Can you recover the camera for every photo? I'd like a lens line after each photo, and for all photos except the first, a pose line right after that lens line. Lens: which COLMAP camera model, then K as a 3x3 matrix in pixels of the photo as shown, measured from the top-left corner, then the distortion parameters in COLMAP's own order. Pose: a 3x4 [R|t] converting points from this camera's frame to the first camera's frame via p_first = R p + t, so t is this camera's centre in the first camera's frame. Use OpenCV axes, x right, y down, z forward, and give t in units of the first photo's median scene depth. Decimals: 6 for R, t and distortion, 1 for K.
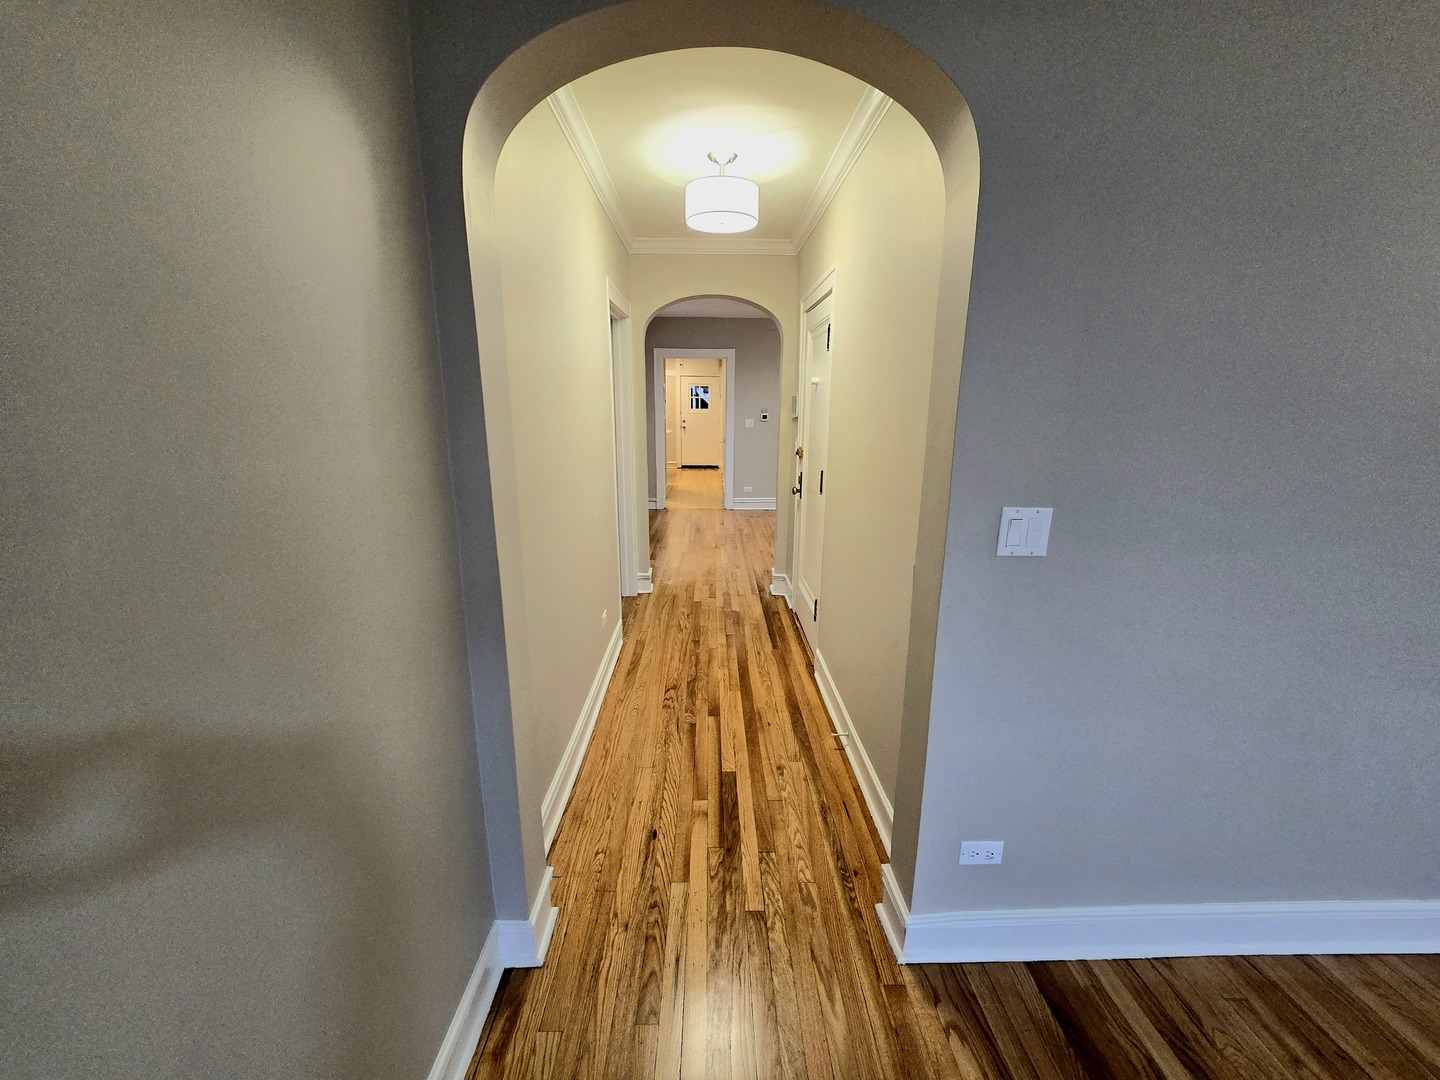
lens RADIAL K [[588.5, 0, 720.1], [0, 588.5, 545.7], [0, 0, 1]] dist [-0.003368, 0.000197]
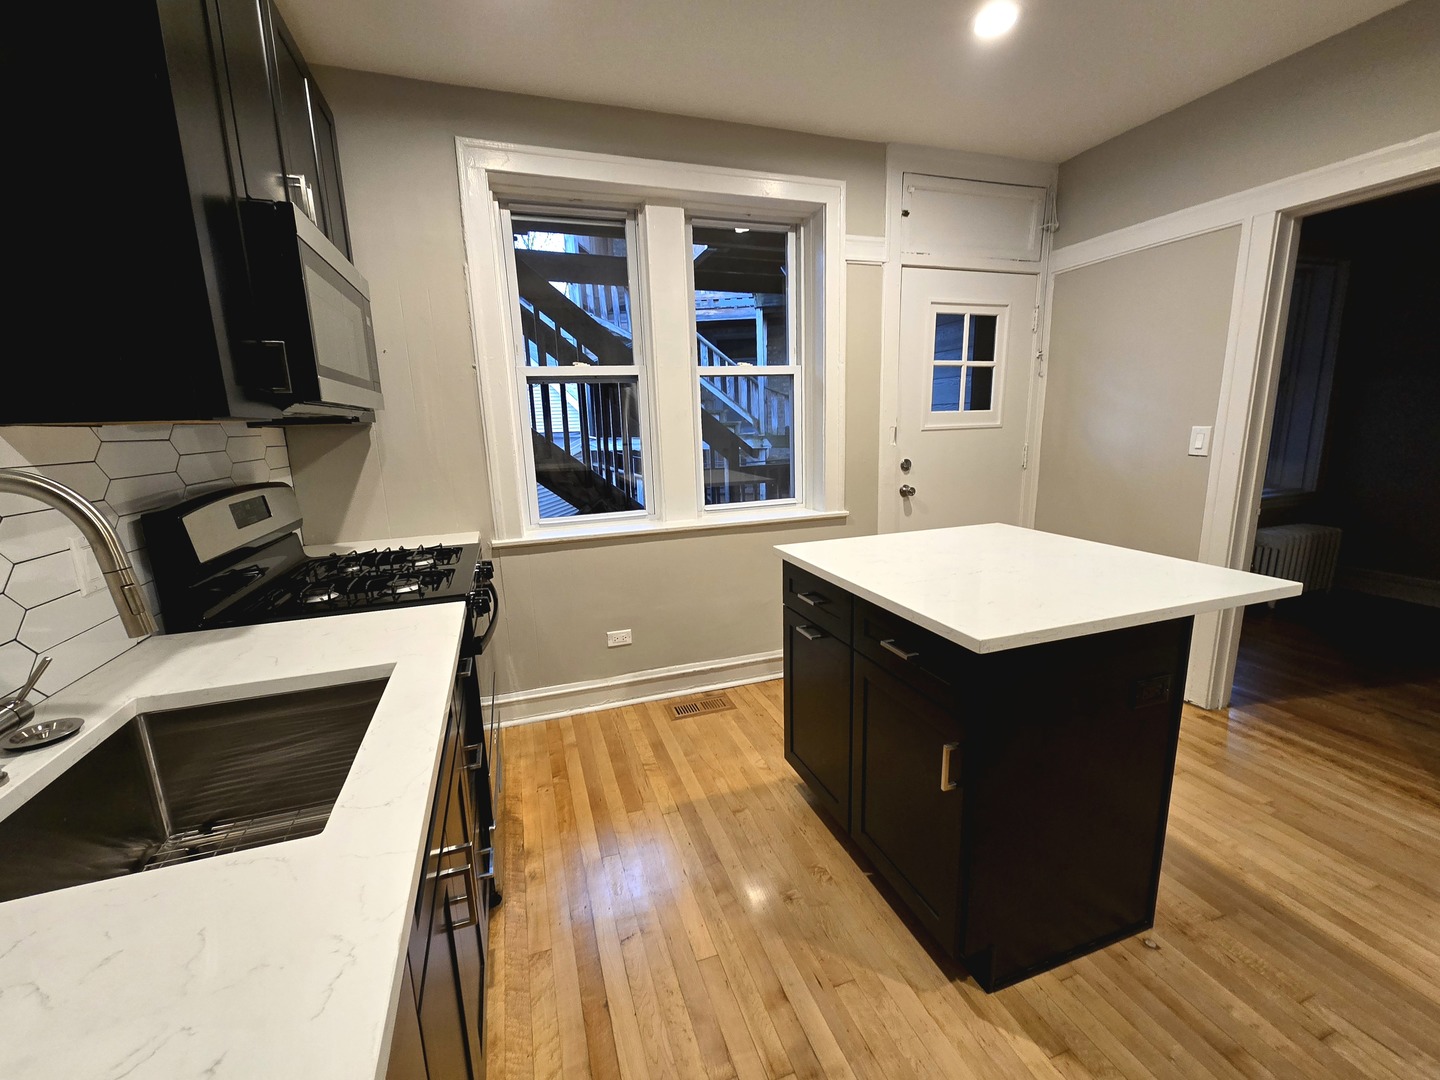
lens RADIAL K [[600.2, 0, 716.4], [0, 600.2, 543.2], [0, 0, 1]] dist [-0.001025, -0.000541]
pose [[0.951021, -0.100515, 0.292327, -0.212300], [0.111979, 0.993451, -0.022707, -0.188898], [-0.288130, 0.054329, 0.956049, 0.816479]]
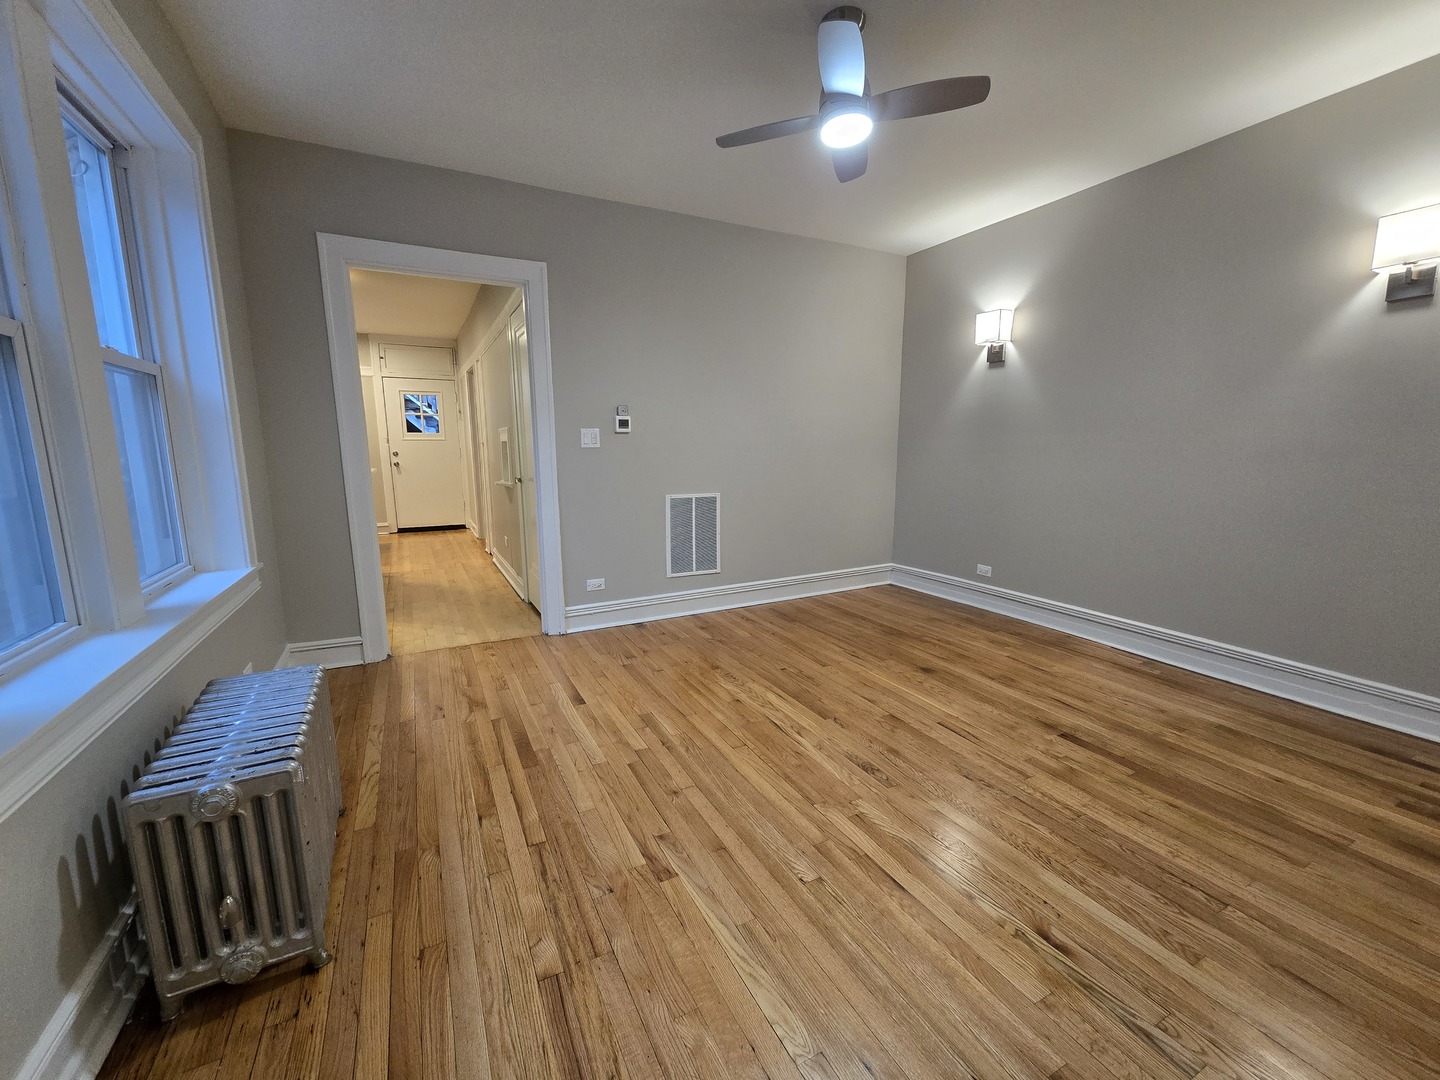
lens RADIAL K [[588.5, 0, 720.1], [0, 588.5, 545.7], [0, 0, 1]] dist [-0.003368, 0.000197]
pose [[0.893251, -0.092514, 0.439935, -0.039915], [0.120793, 0.992001, -0.036651, -0.061691], [-0.433025, 0.085879, 0.897281, 0.350414]]
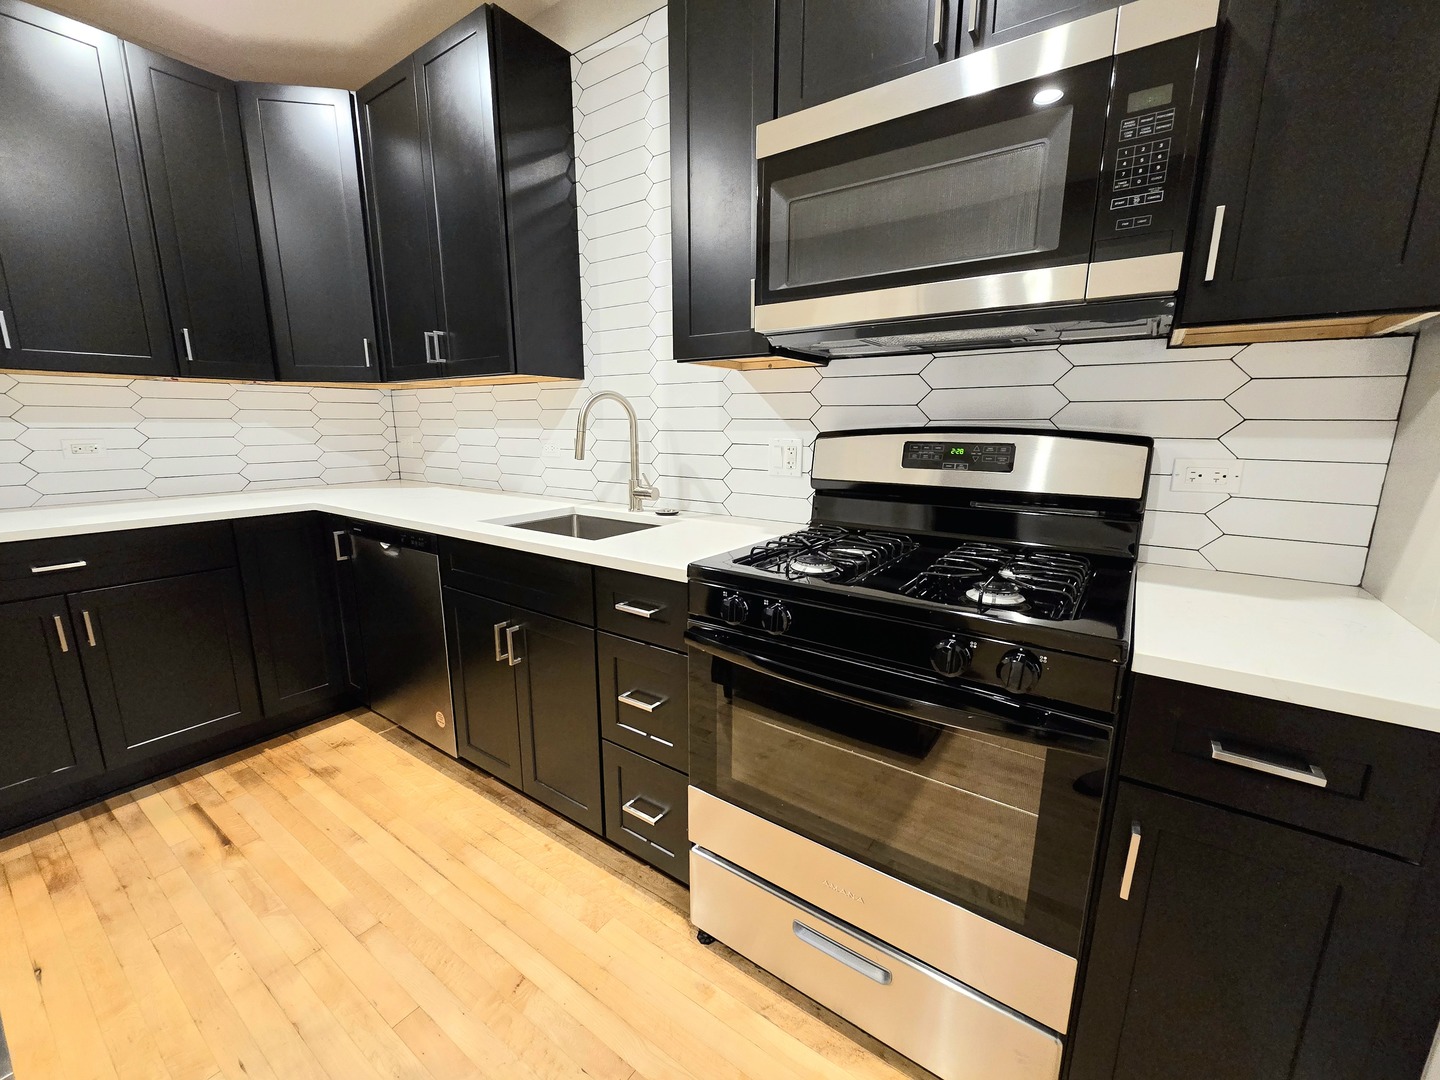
lens RADIAL K [[588.5, 0, 720.1], [0, 588.5, 545.7], [0, 0, 1]] dist [-0.003368, 0.000197]
pose [[-0.599329, 0.149790, -0.786364, -0.155359], [-0.195549, 0.925181, 0.325271, -0.220915], [0.776251, 0.348717, -0.525196, 0.995325]]
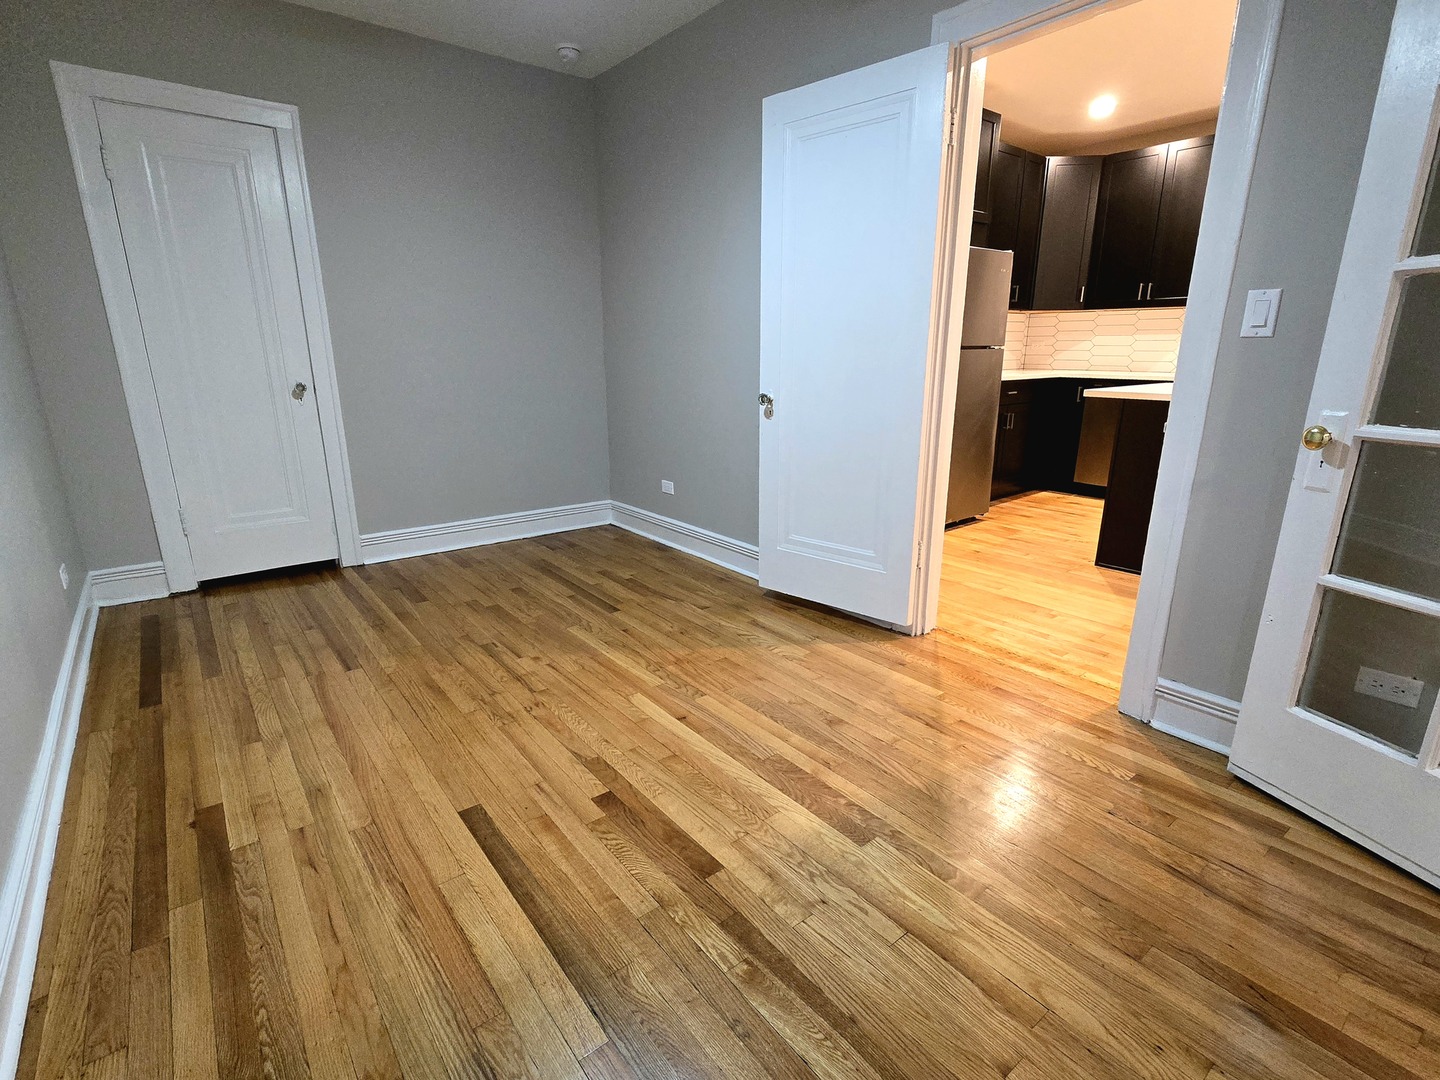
lens RADIAL K [[697.3, 0, 716.9], [0, 697.3, 543.5], [0, 0, 1]] dist [-0.002984, -0.000173]
pose [[-0.800513, 0.153305, -0.579377, 0.182301], [-0.146223, 0.887555, 0.436882, -0.212843], [0.581204, 0.434448, -0.688082, 1.012263]]
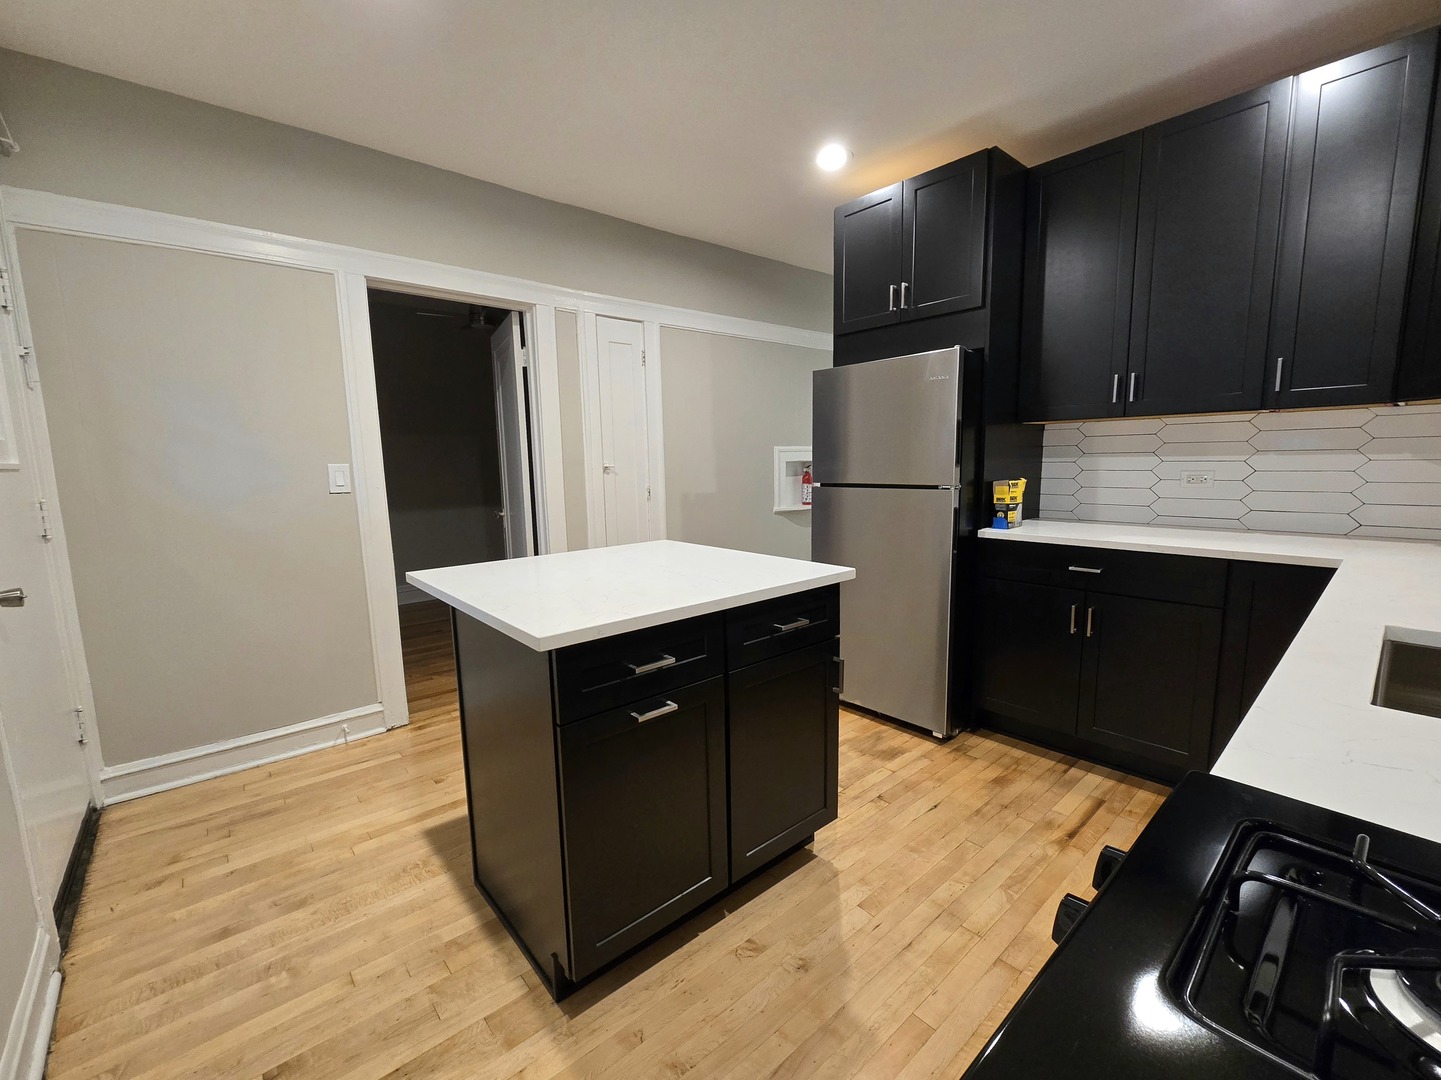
lens RADIAL K [[617.9, 0, 725.6], [0, 617.9, 545.9], [0, 0, 1]] dist [-0.013816, 0.003341]
pose [[-0.636880, -0.107687, 0.763405, -0.237860], [0.193637, 0.936113, 0.293594, -0.223970], [-0.746250, 0.334807, -0.575339, 0.991372]]
